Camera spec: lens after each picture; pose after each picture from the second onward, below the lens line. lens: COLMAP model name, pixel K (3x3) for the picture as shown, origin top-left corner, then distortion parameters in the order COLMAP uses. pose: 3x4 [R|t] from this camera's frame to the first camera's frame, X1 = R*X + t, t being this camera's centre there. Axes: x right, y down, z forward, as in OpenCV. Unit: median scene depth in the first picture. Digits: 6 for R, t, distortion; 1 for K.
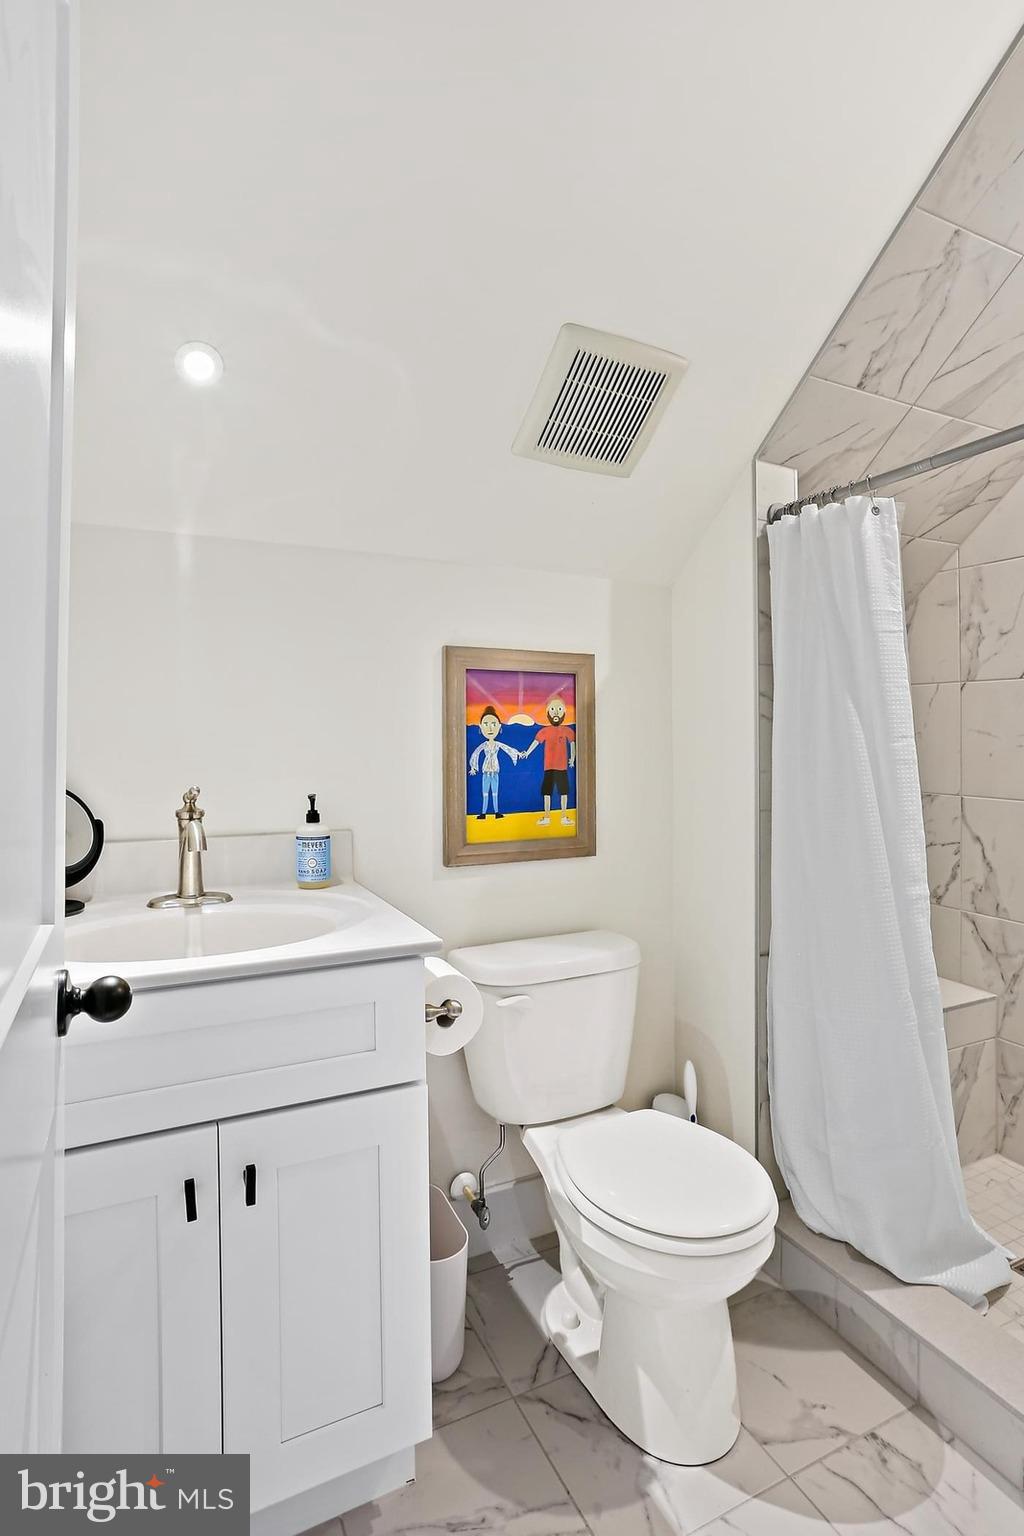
lens RADIAL K [[956.4, 0, 512.0], [0, 956.4, 768.0], [0, 0, 1]] dist [-0.072376, 0.067391]
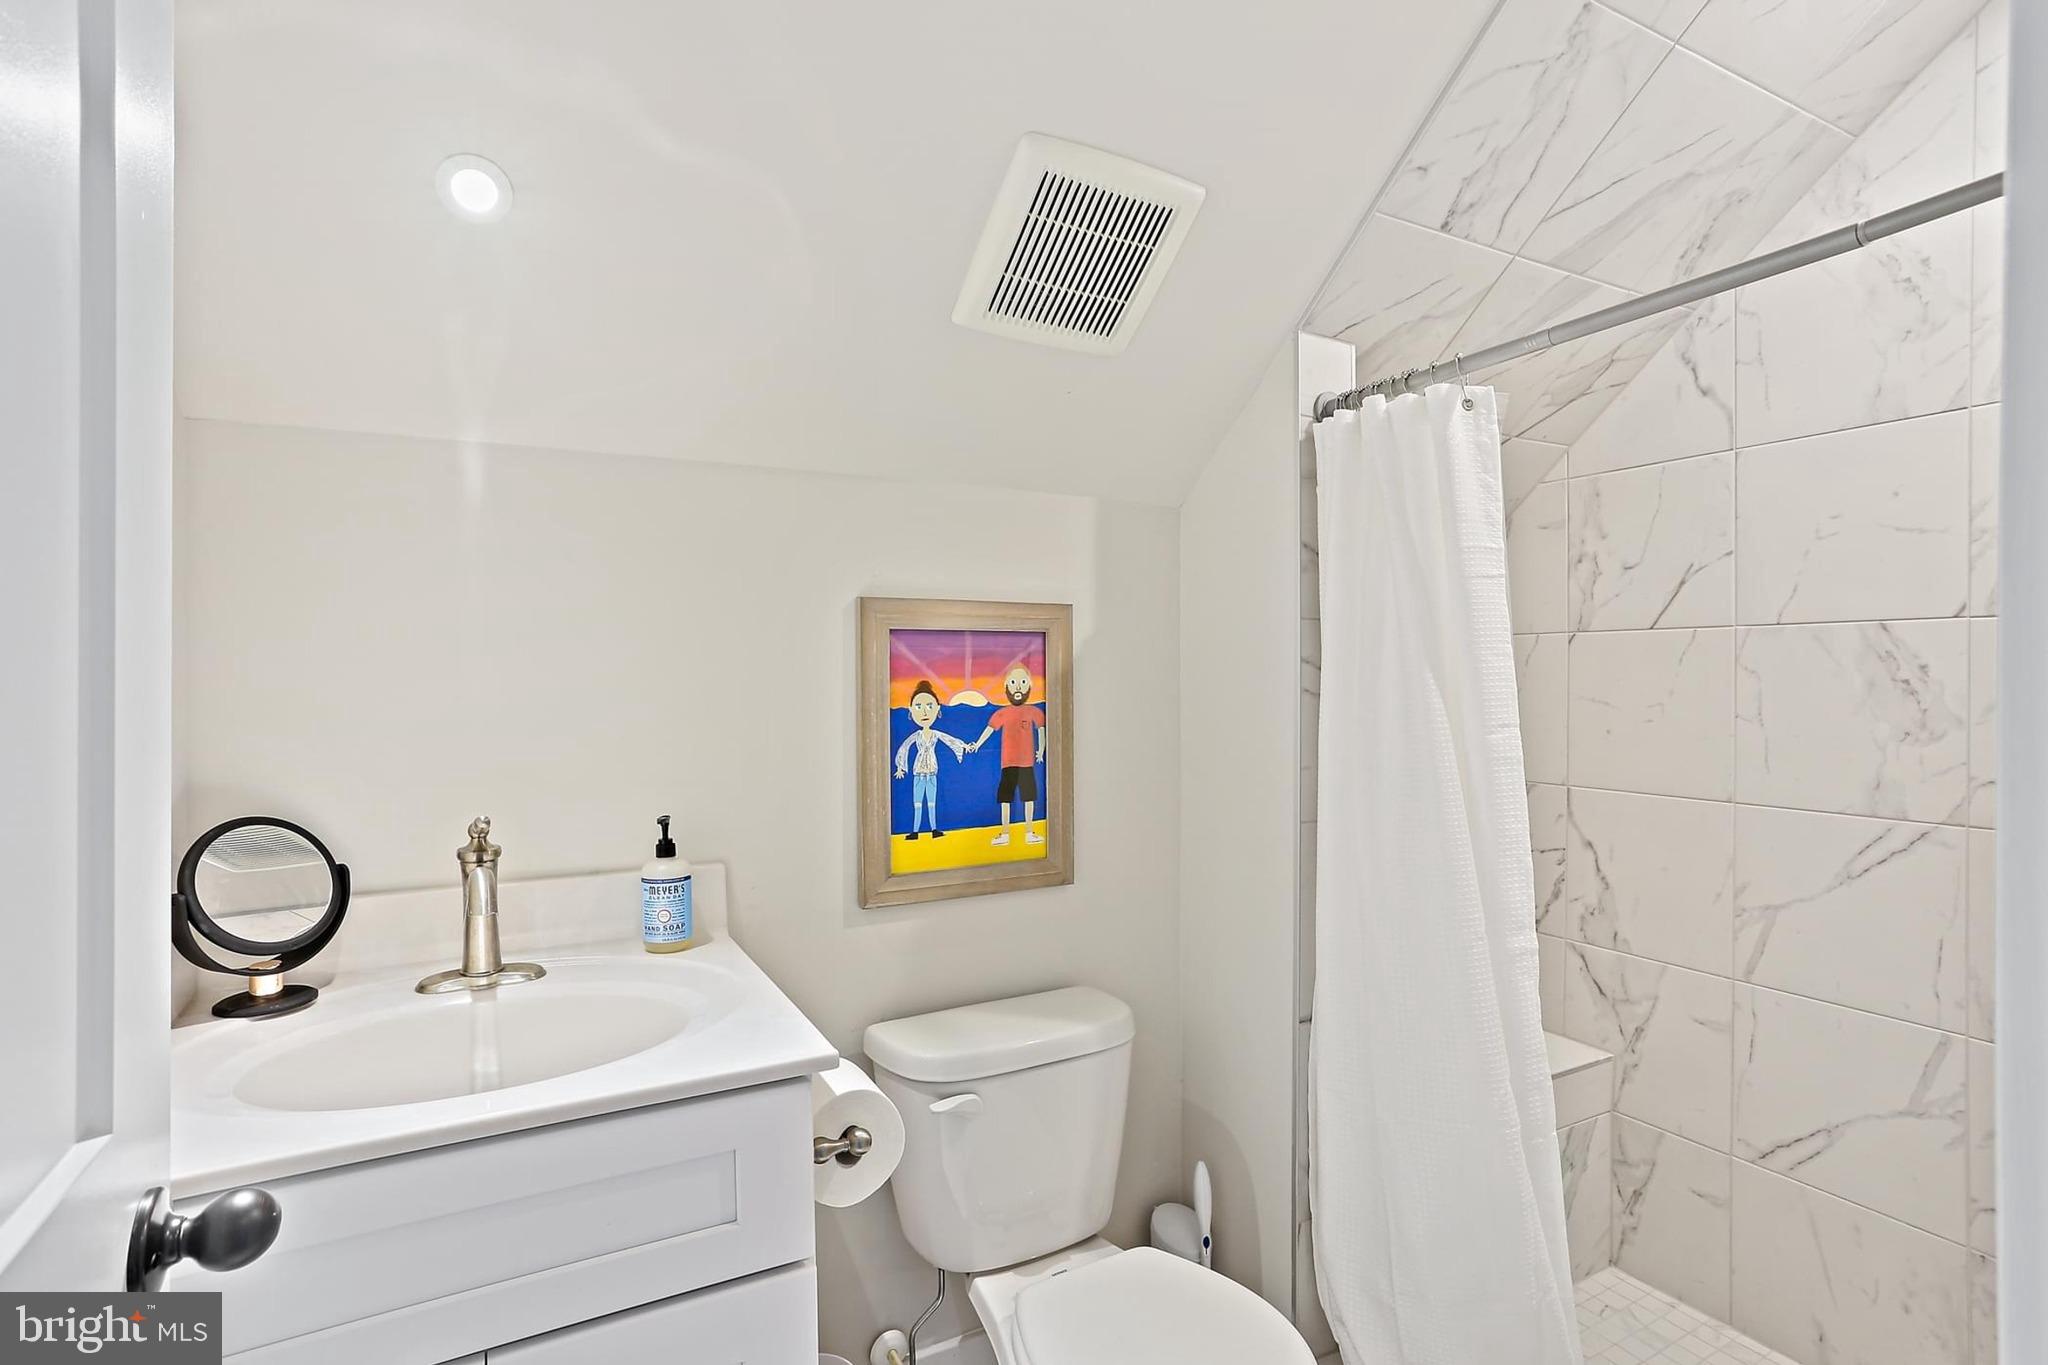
lens RADIAL K [[1009.5, 0, 1022.2], [0, 1009.5, 672.4], [0, 0, 1]] dist [-0.061332, 0.038257]
pose [[0.999962, -0.001583, 0.008628, 0.043406], [0.001369, 0.999692, 0.024773, -0.089067], [-0.008665, -0.024760, 0.999656, 0.247071]]
